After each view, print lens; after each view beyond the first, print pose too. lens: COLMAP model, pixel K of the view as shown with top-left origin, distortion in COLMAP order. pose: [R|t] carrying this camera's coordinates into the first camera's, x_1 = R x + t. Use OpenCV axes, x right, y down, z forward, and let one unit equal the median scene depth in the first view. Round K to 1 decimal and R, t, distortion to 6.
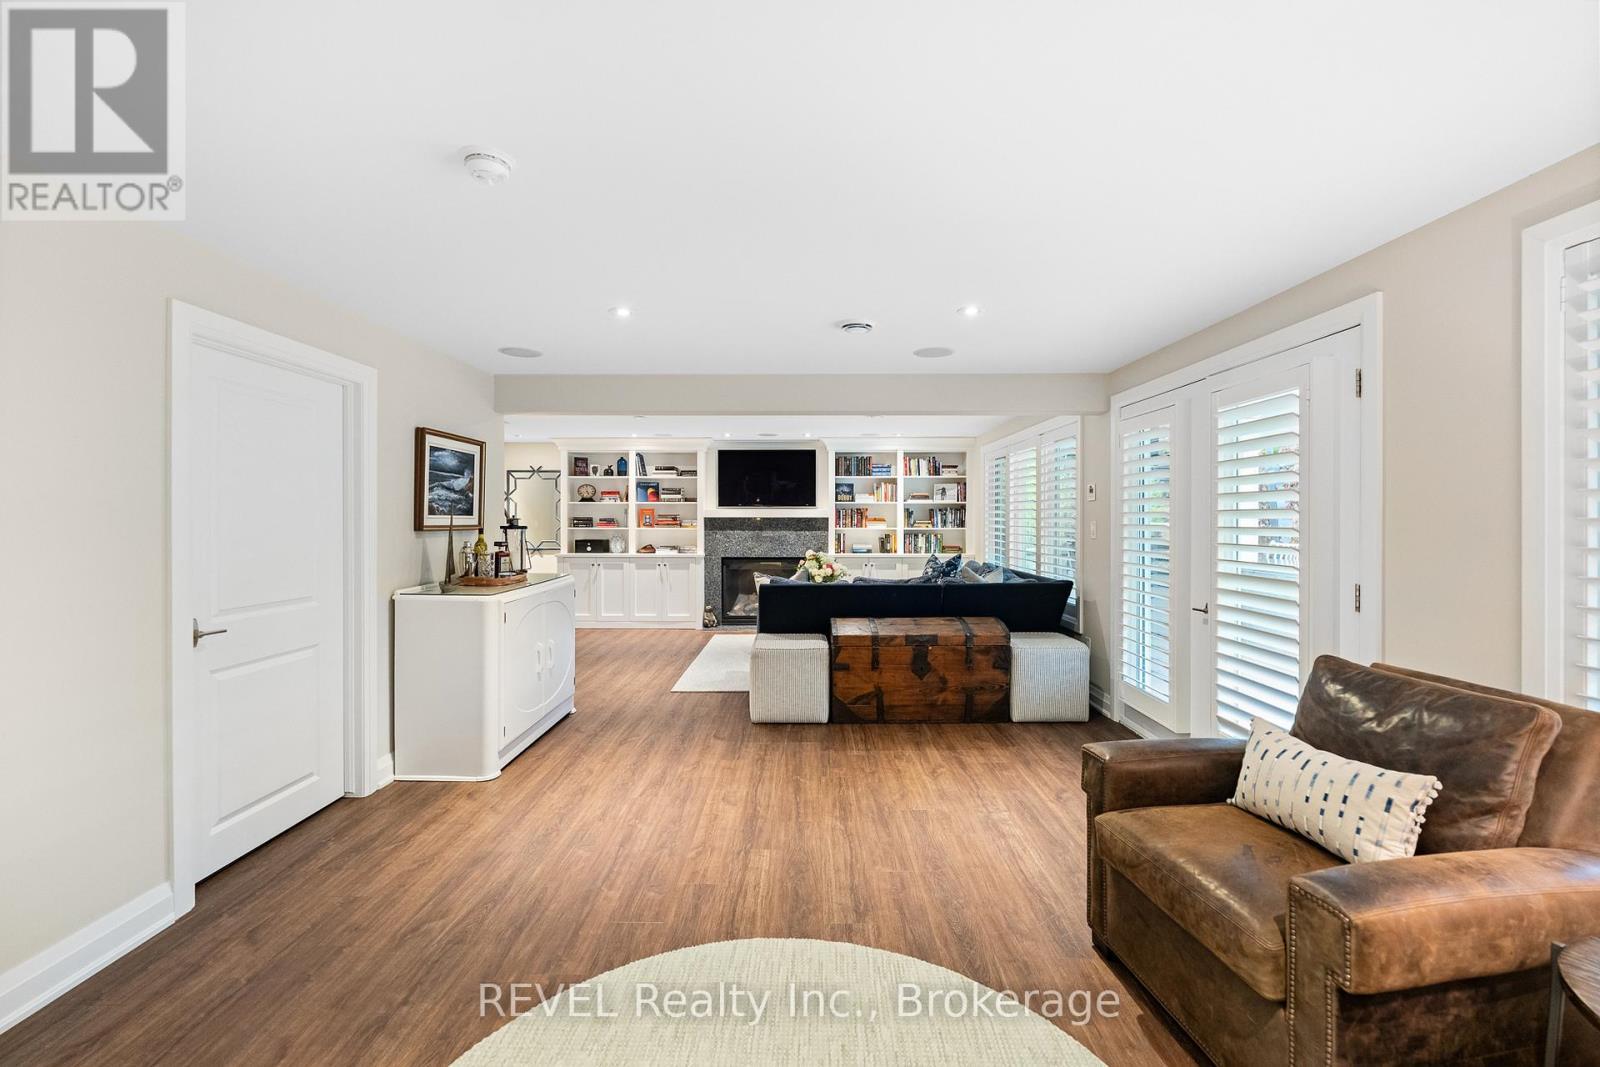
lens RADIAL K [[652.1, 0, 801.4], [0, 652.1, 525.4], [0, 0, 1]] dist [-0.000458, -0.000528]
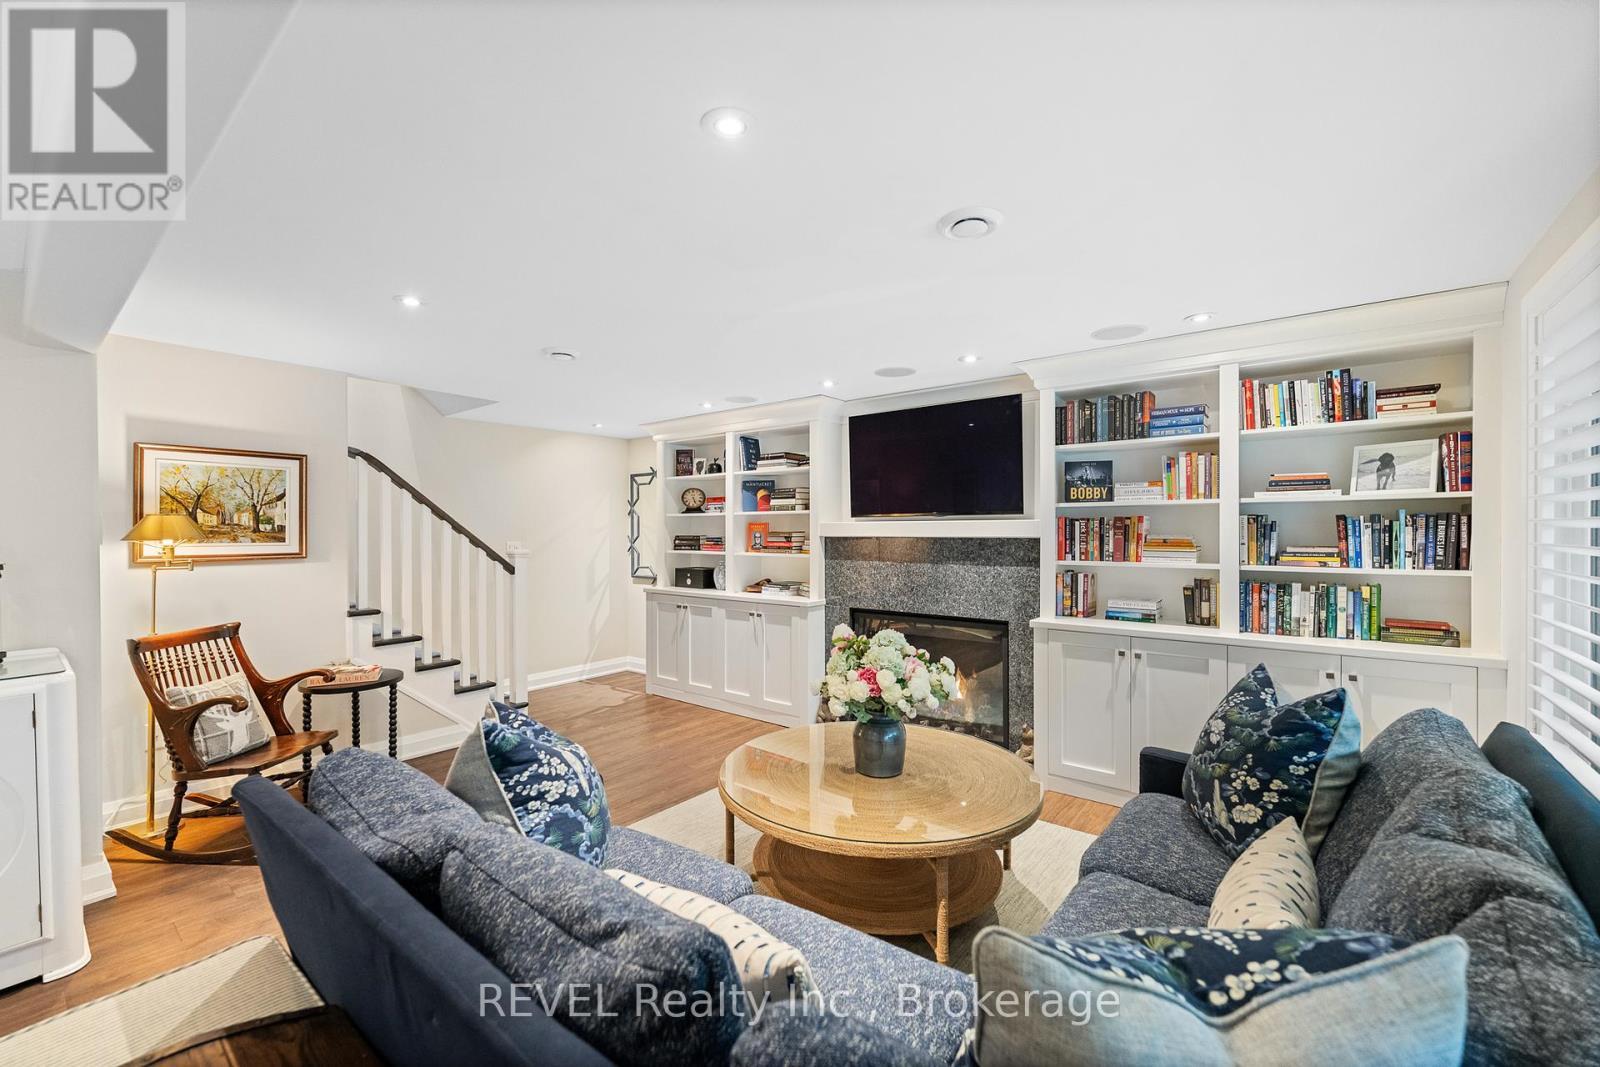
lens RADIAL K [[652.1, 0, 797.3], [0, 652.1, 531.3], [0, 0, 1]] dist [-0.000458, -0.000528]
pose [[0.785007, -0.001252, -0.619485, 0.187614], [-0.003654, 0.999971, -0.006651, -0.012723], [0.619476, 0.007485, 0.784980, 0.532161]]
